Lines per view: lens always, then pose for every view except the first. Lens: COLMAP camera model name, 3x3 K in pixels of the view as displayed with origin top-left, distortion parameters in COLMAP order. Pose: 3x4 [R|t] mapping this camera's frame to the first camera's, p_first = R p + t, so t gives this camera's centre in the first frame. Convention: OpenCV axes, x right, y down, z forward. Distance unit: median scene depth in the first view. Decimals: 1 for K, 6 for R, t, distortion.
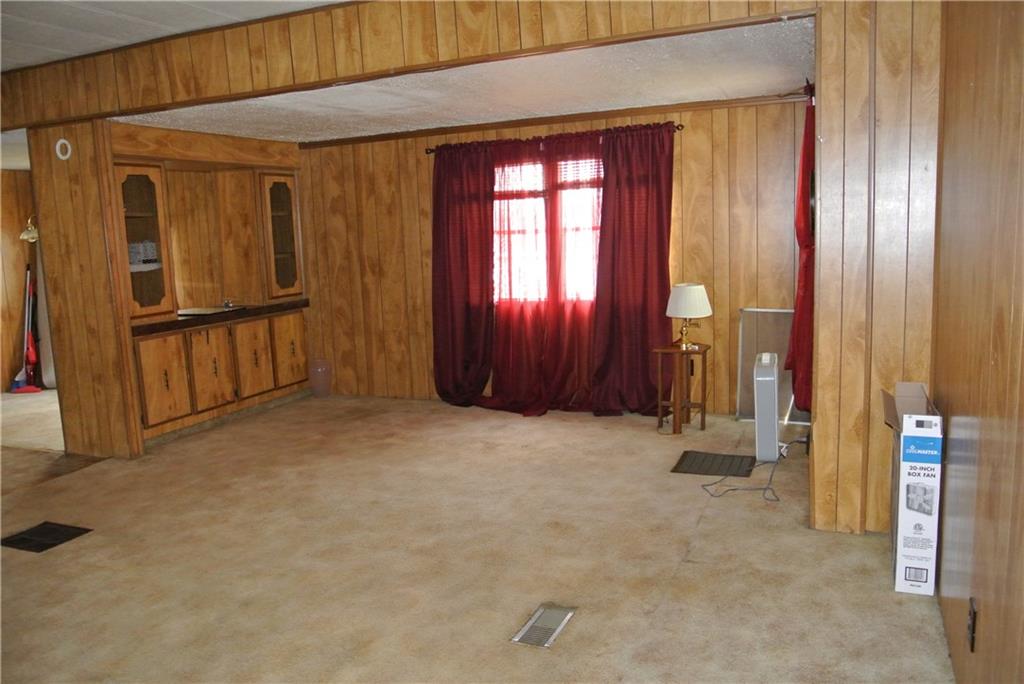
lens RADIAL K [[805.0, 0, 514.1], [0, 805.0, 343.4], [0, 0, 1]] dist [-0.089061, 0.045331]
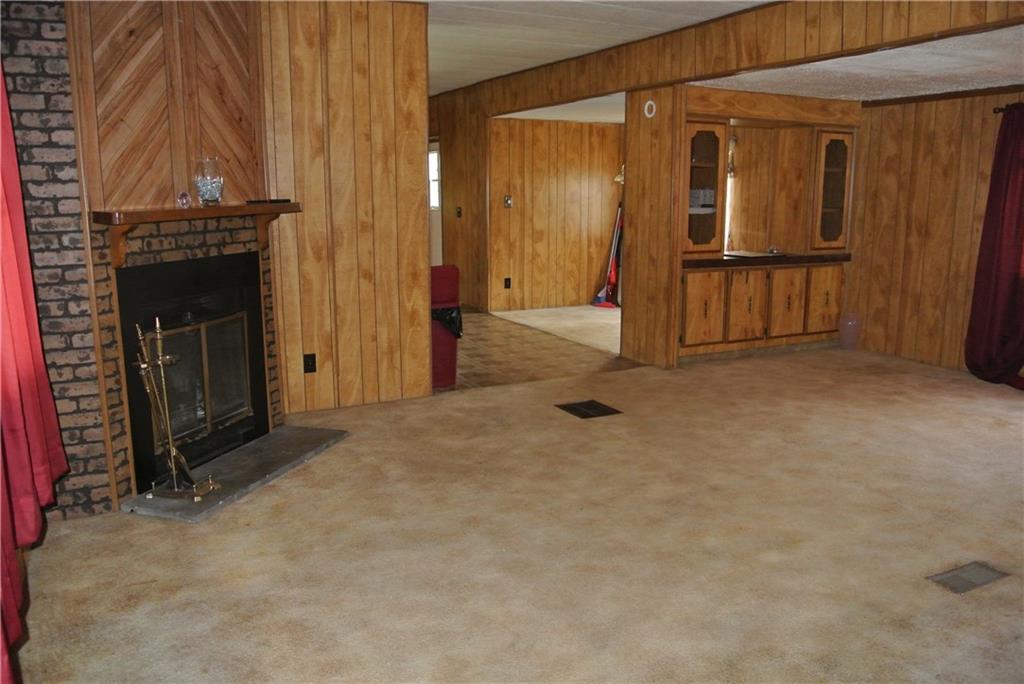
lens RADIAL K [[805.0, 0, 514.1], [0, 805.0, 343.4], [0, 0, 1]] dist [-0.089061, 0.045331]
pose [[0.762914, 0.162337, -0.625786, 0.094993], [-0.126091, 0.986735, 0.102251, 0.011616], [0.634084, 0.000897, 0.773264, -0.090778]]
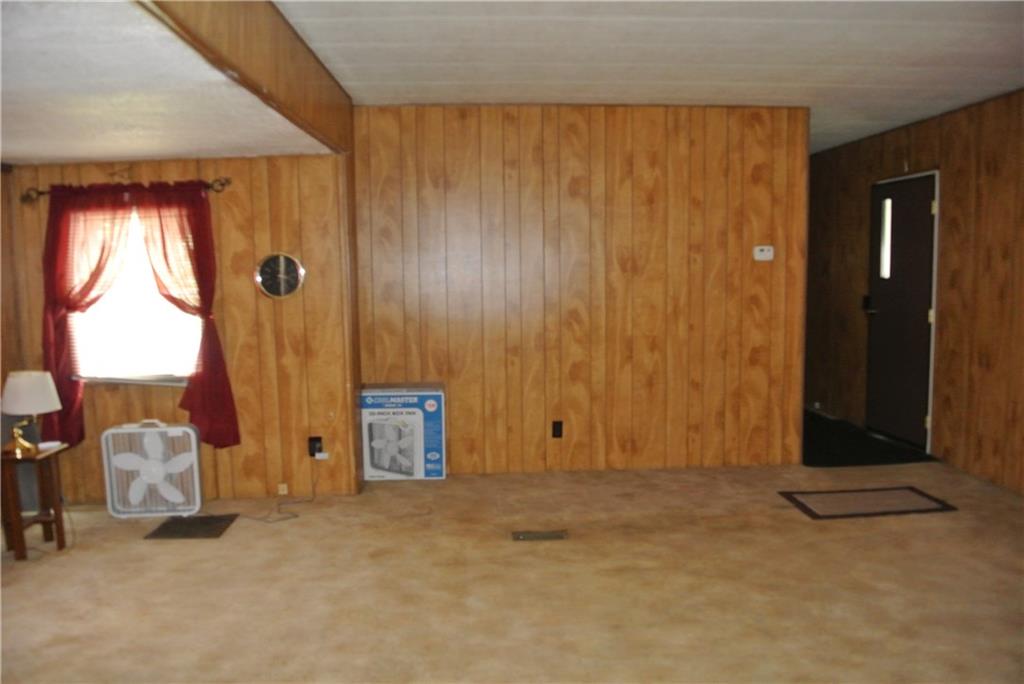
lens RADIAL K [[805.0, 0, 514.1], [0, 805.0, 343.4], [0, 0, 1]] dist [-0.089061, 0.045331]
pose [[-0.429605, -0.044067, 0.901941, -0.725338], [0.168462, 0.977363, 0.127992, -0.122566], [-0.887164, 0.206929, -0.412457, 0.874066]]
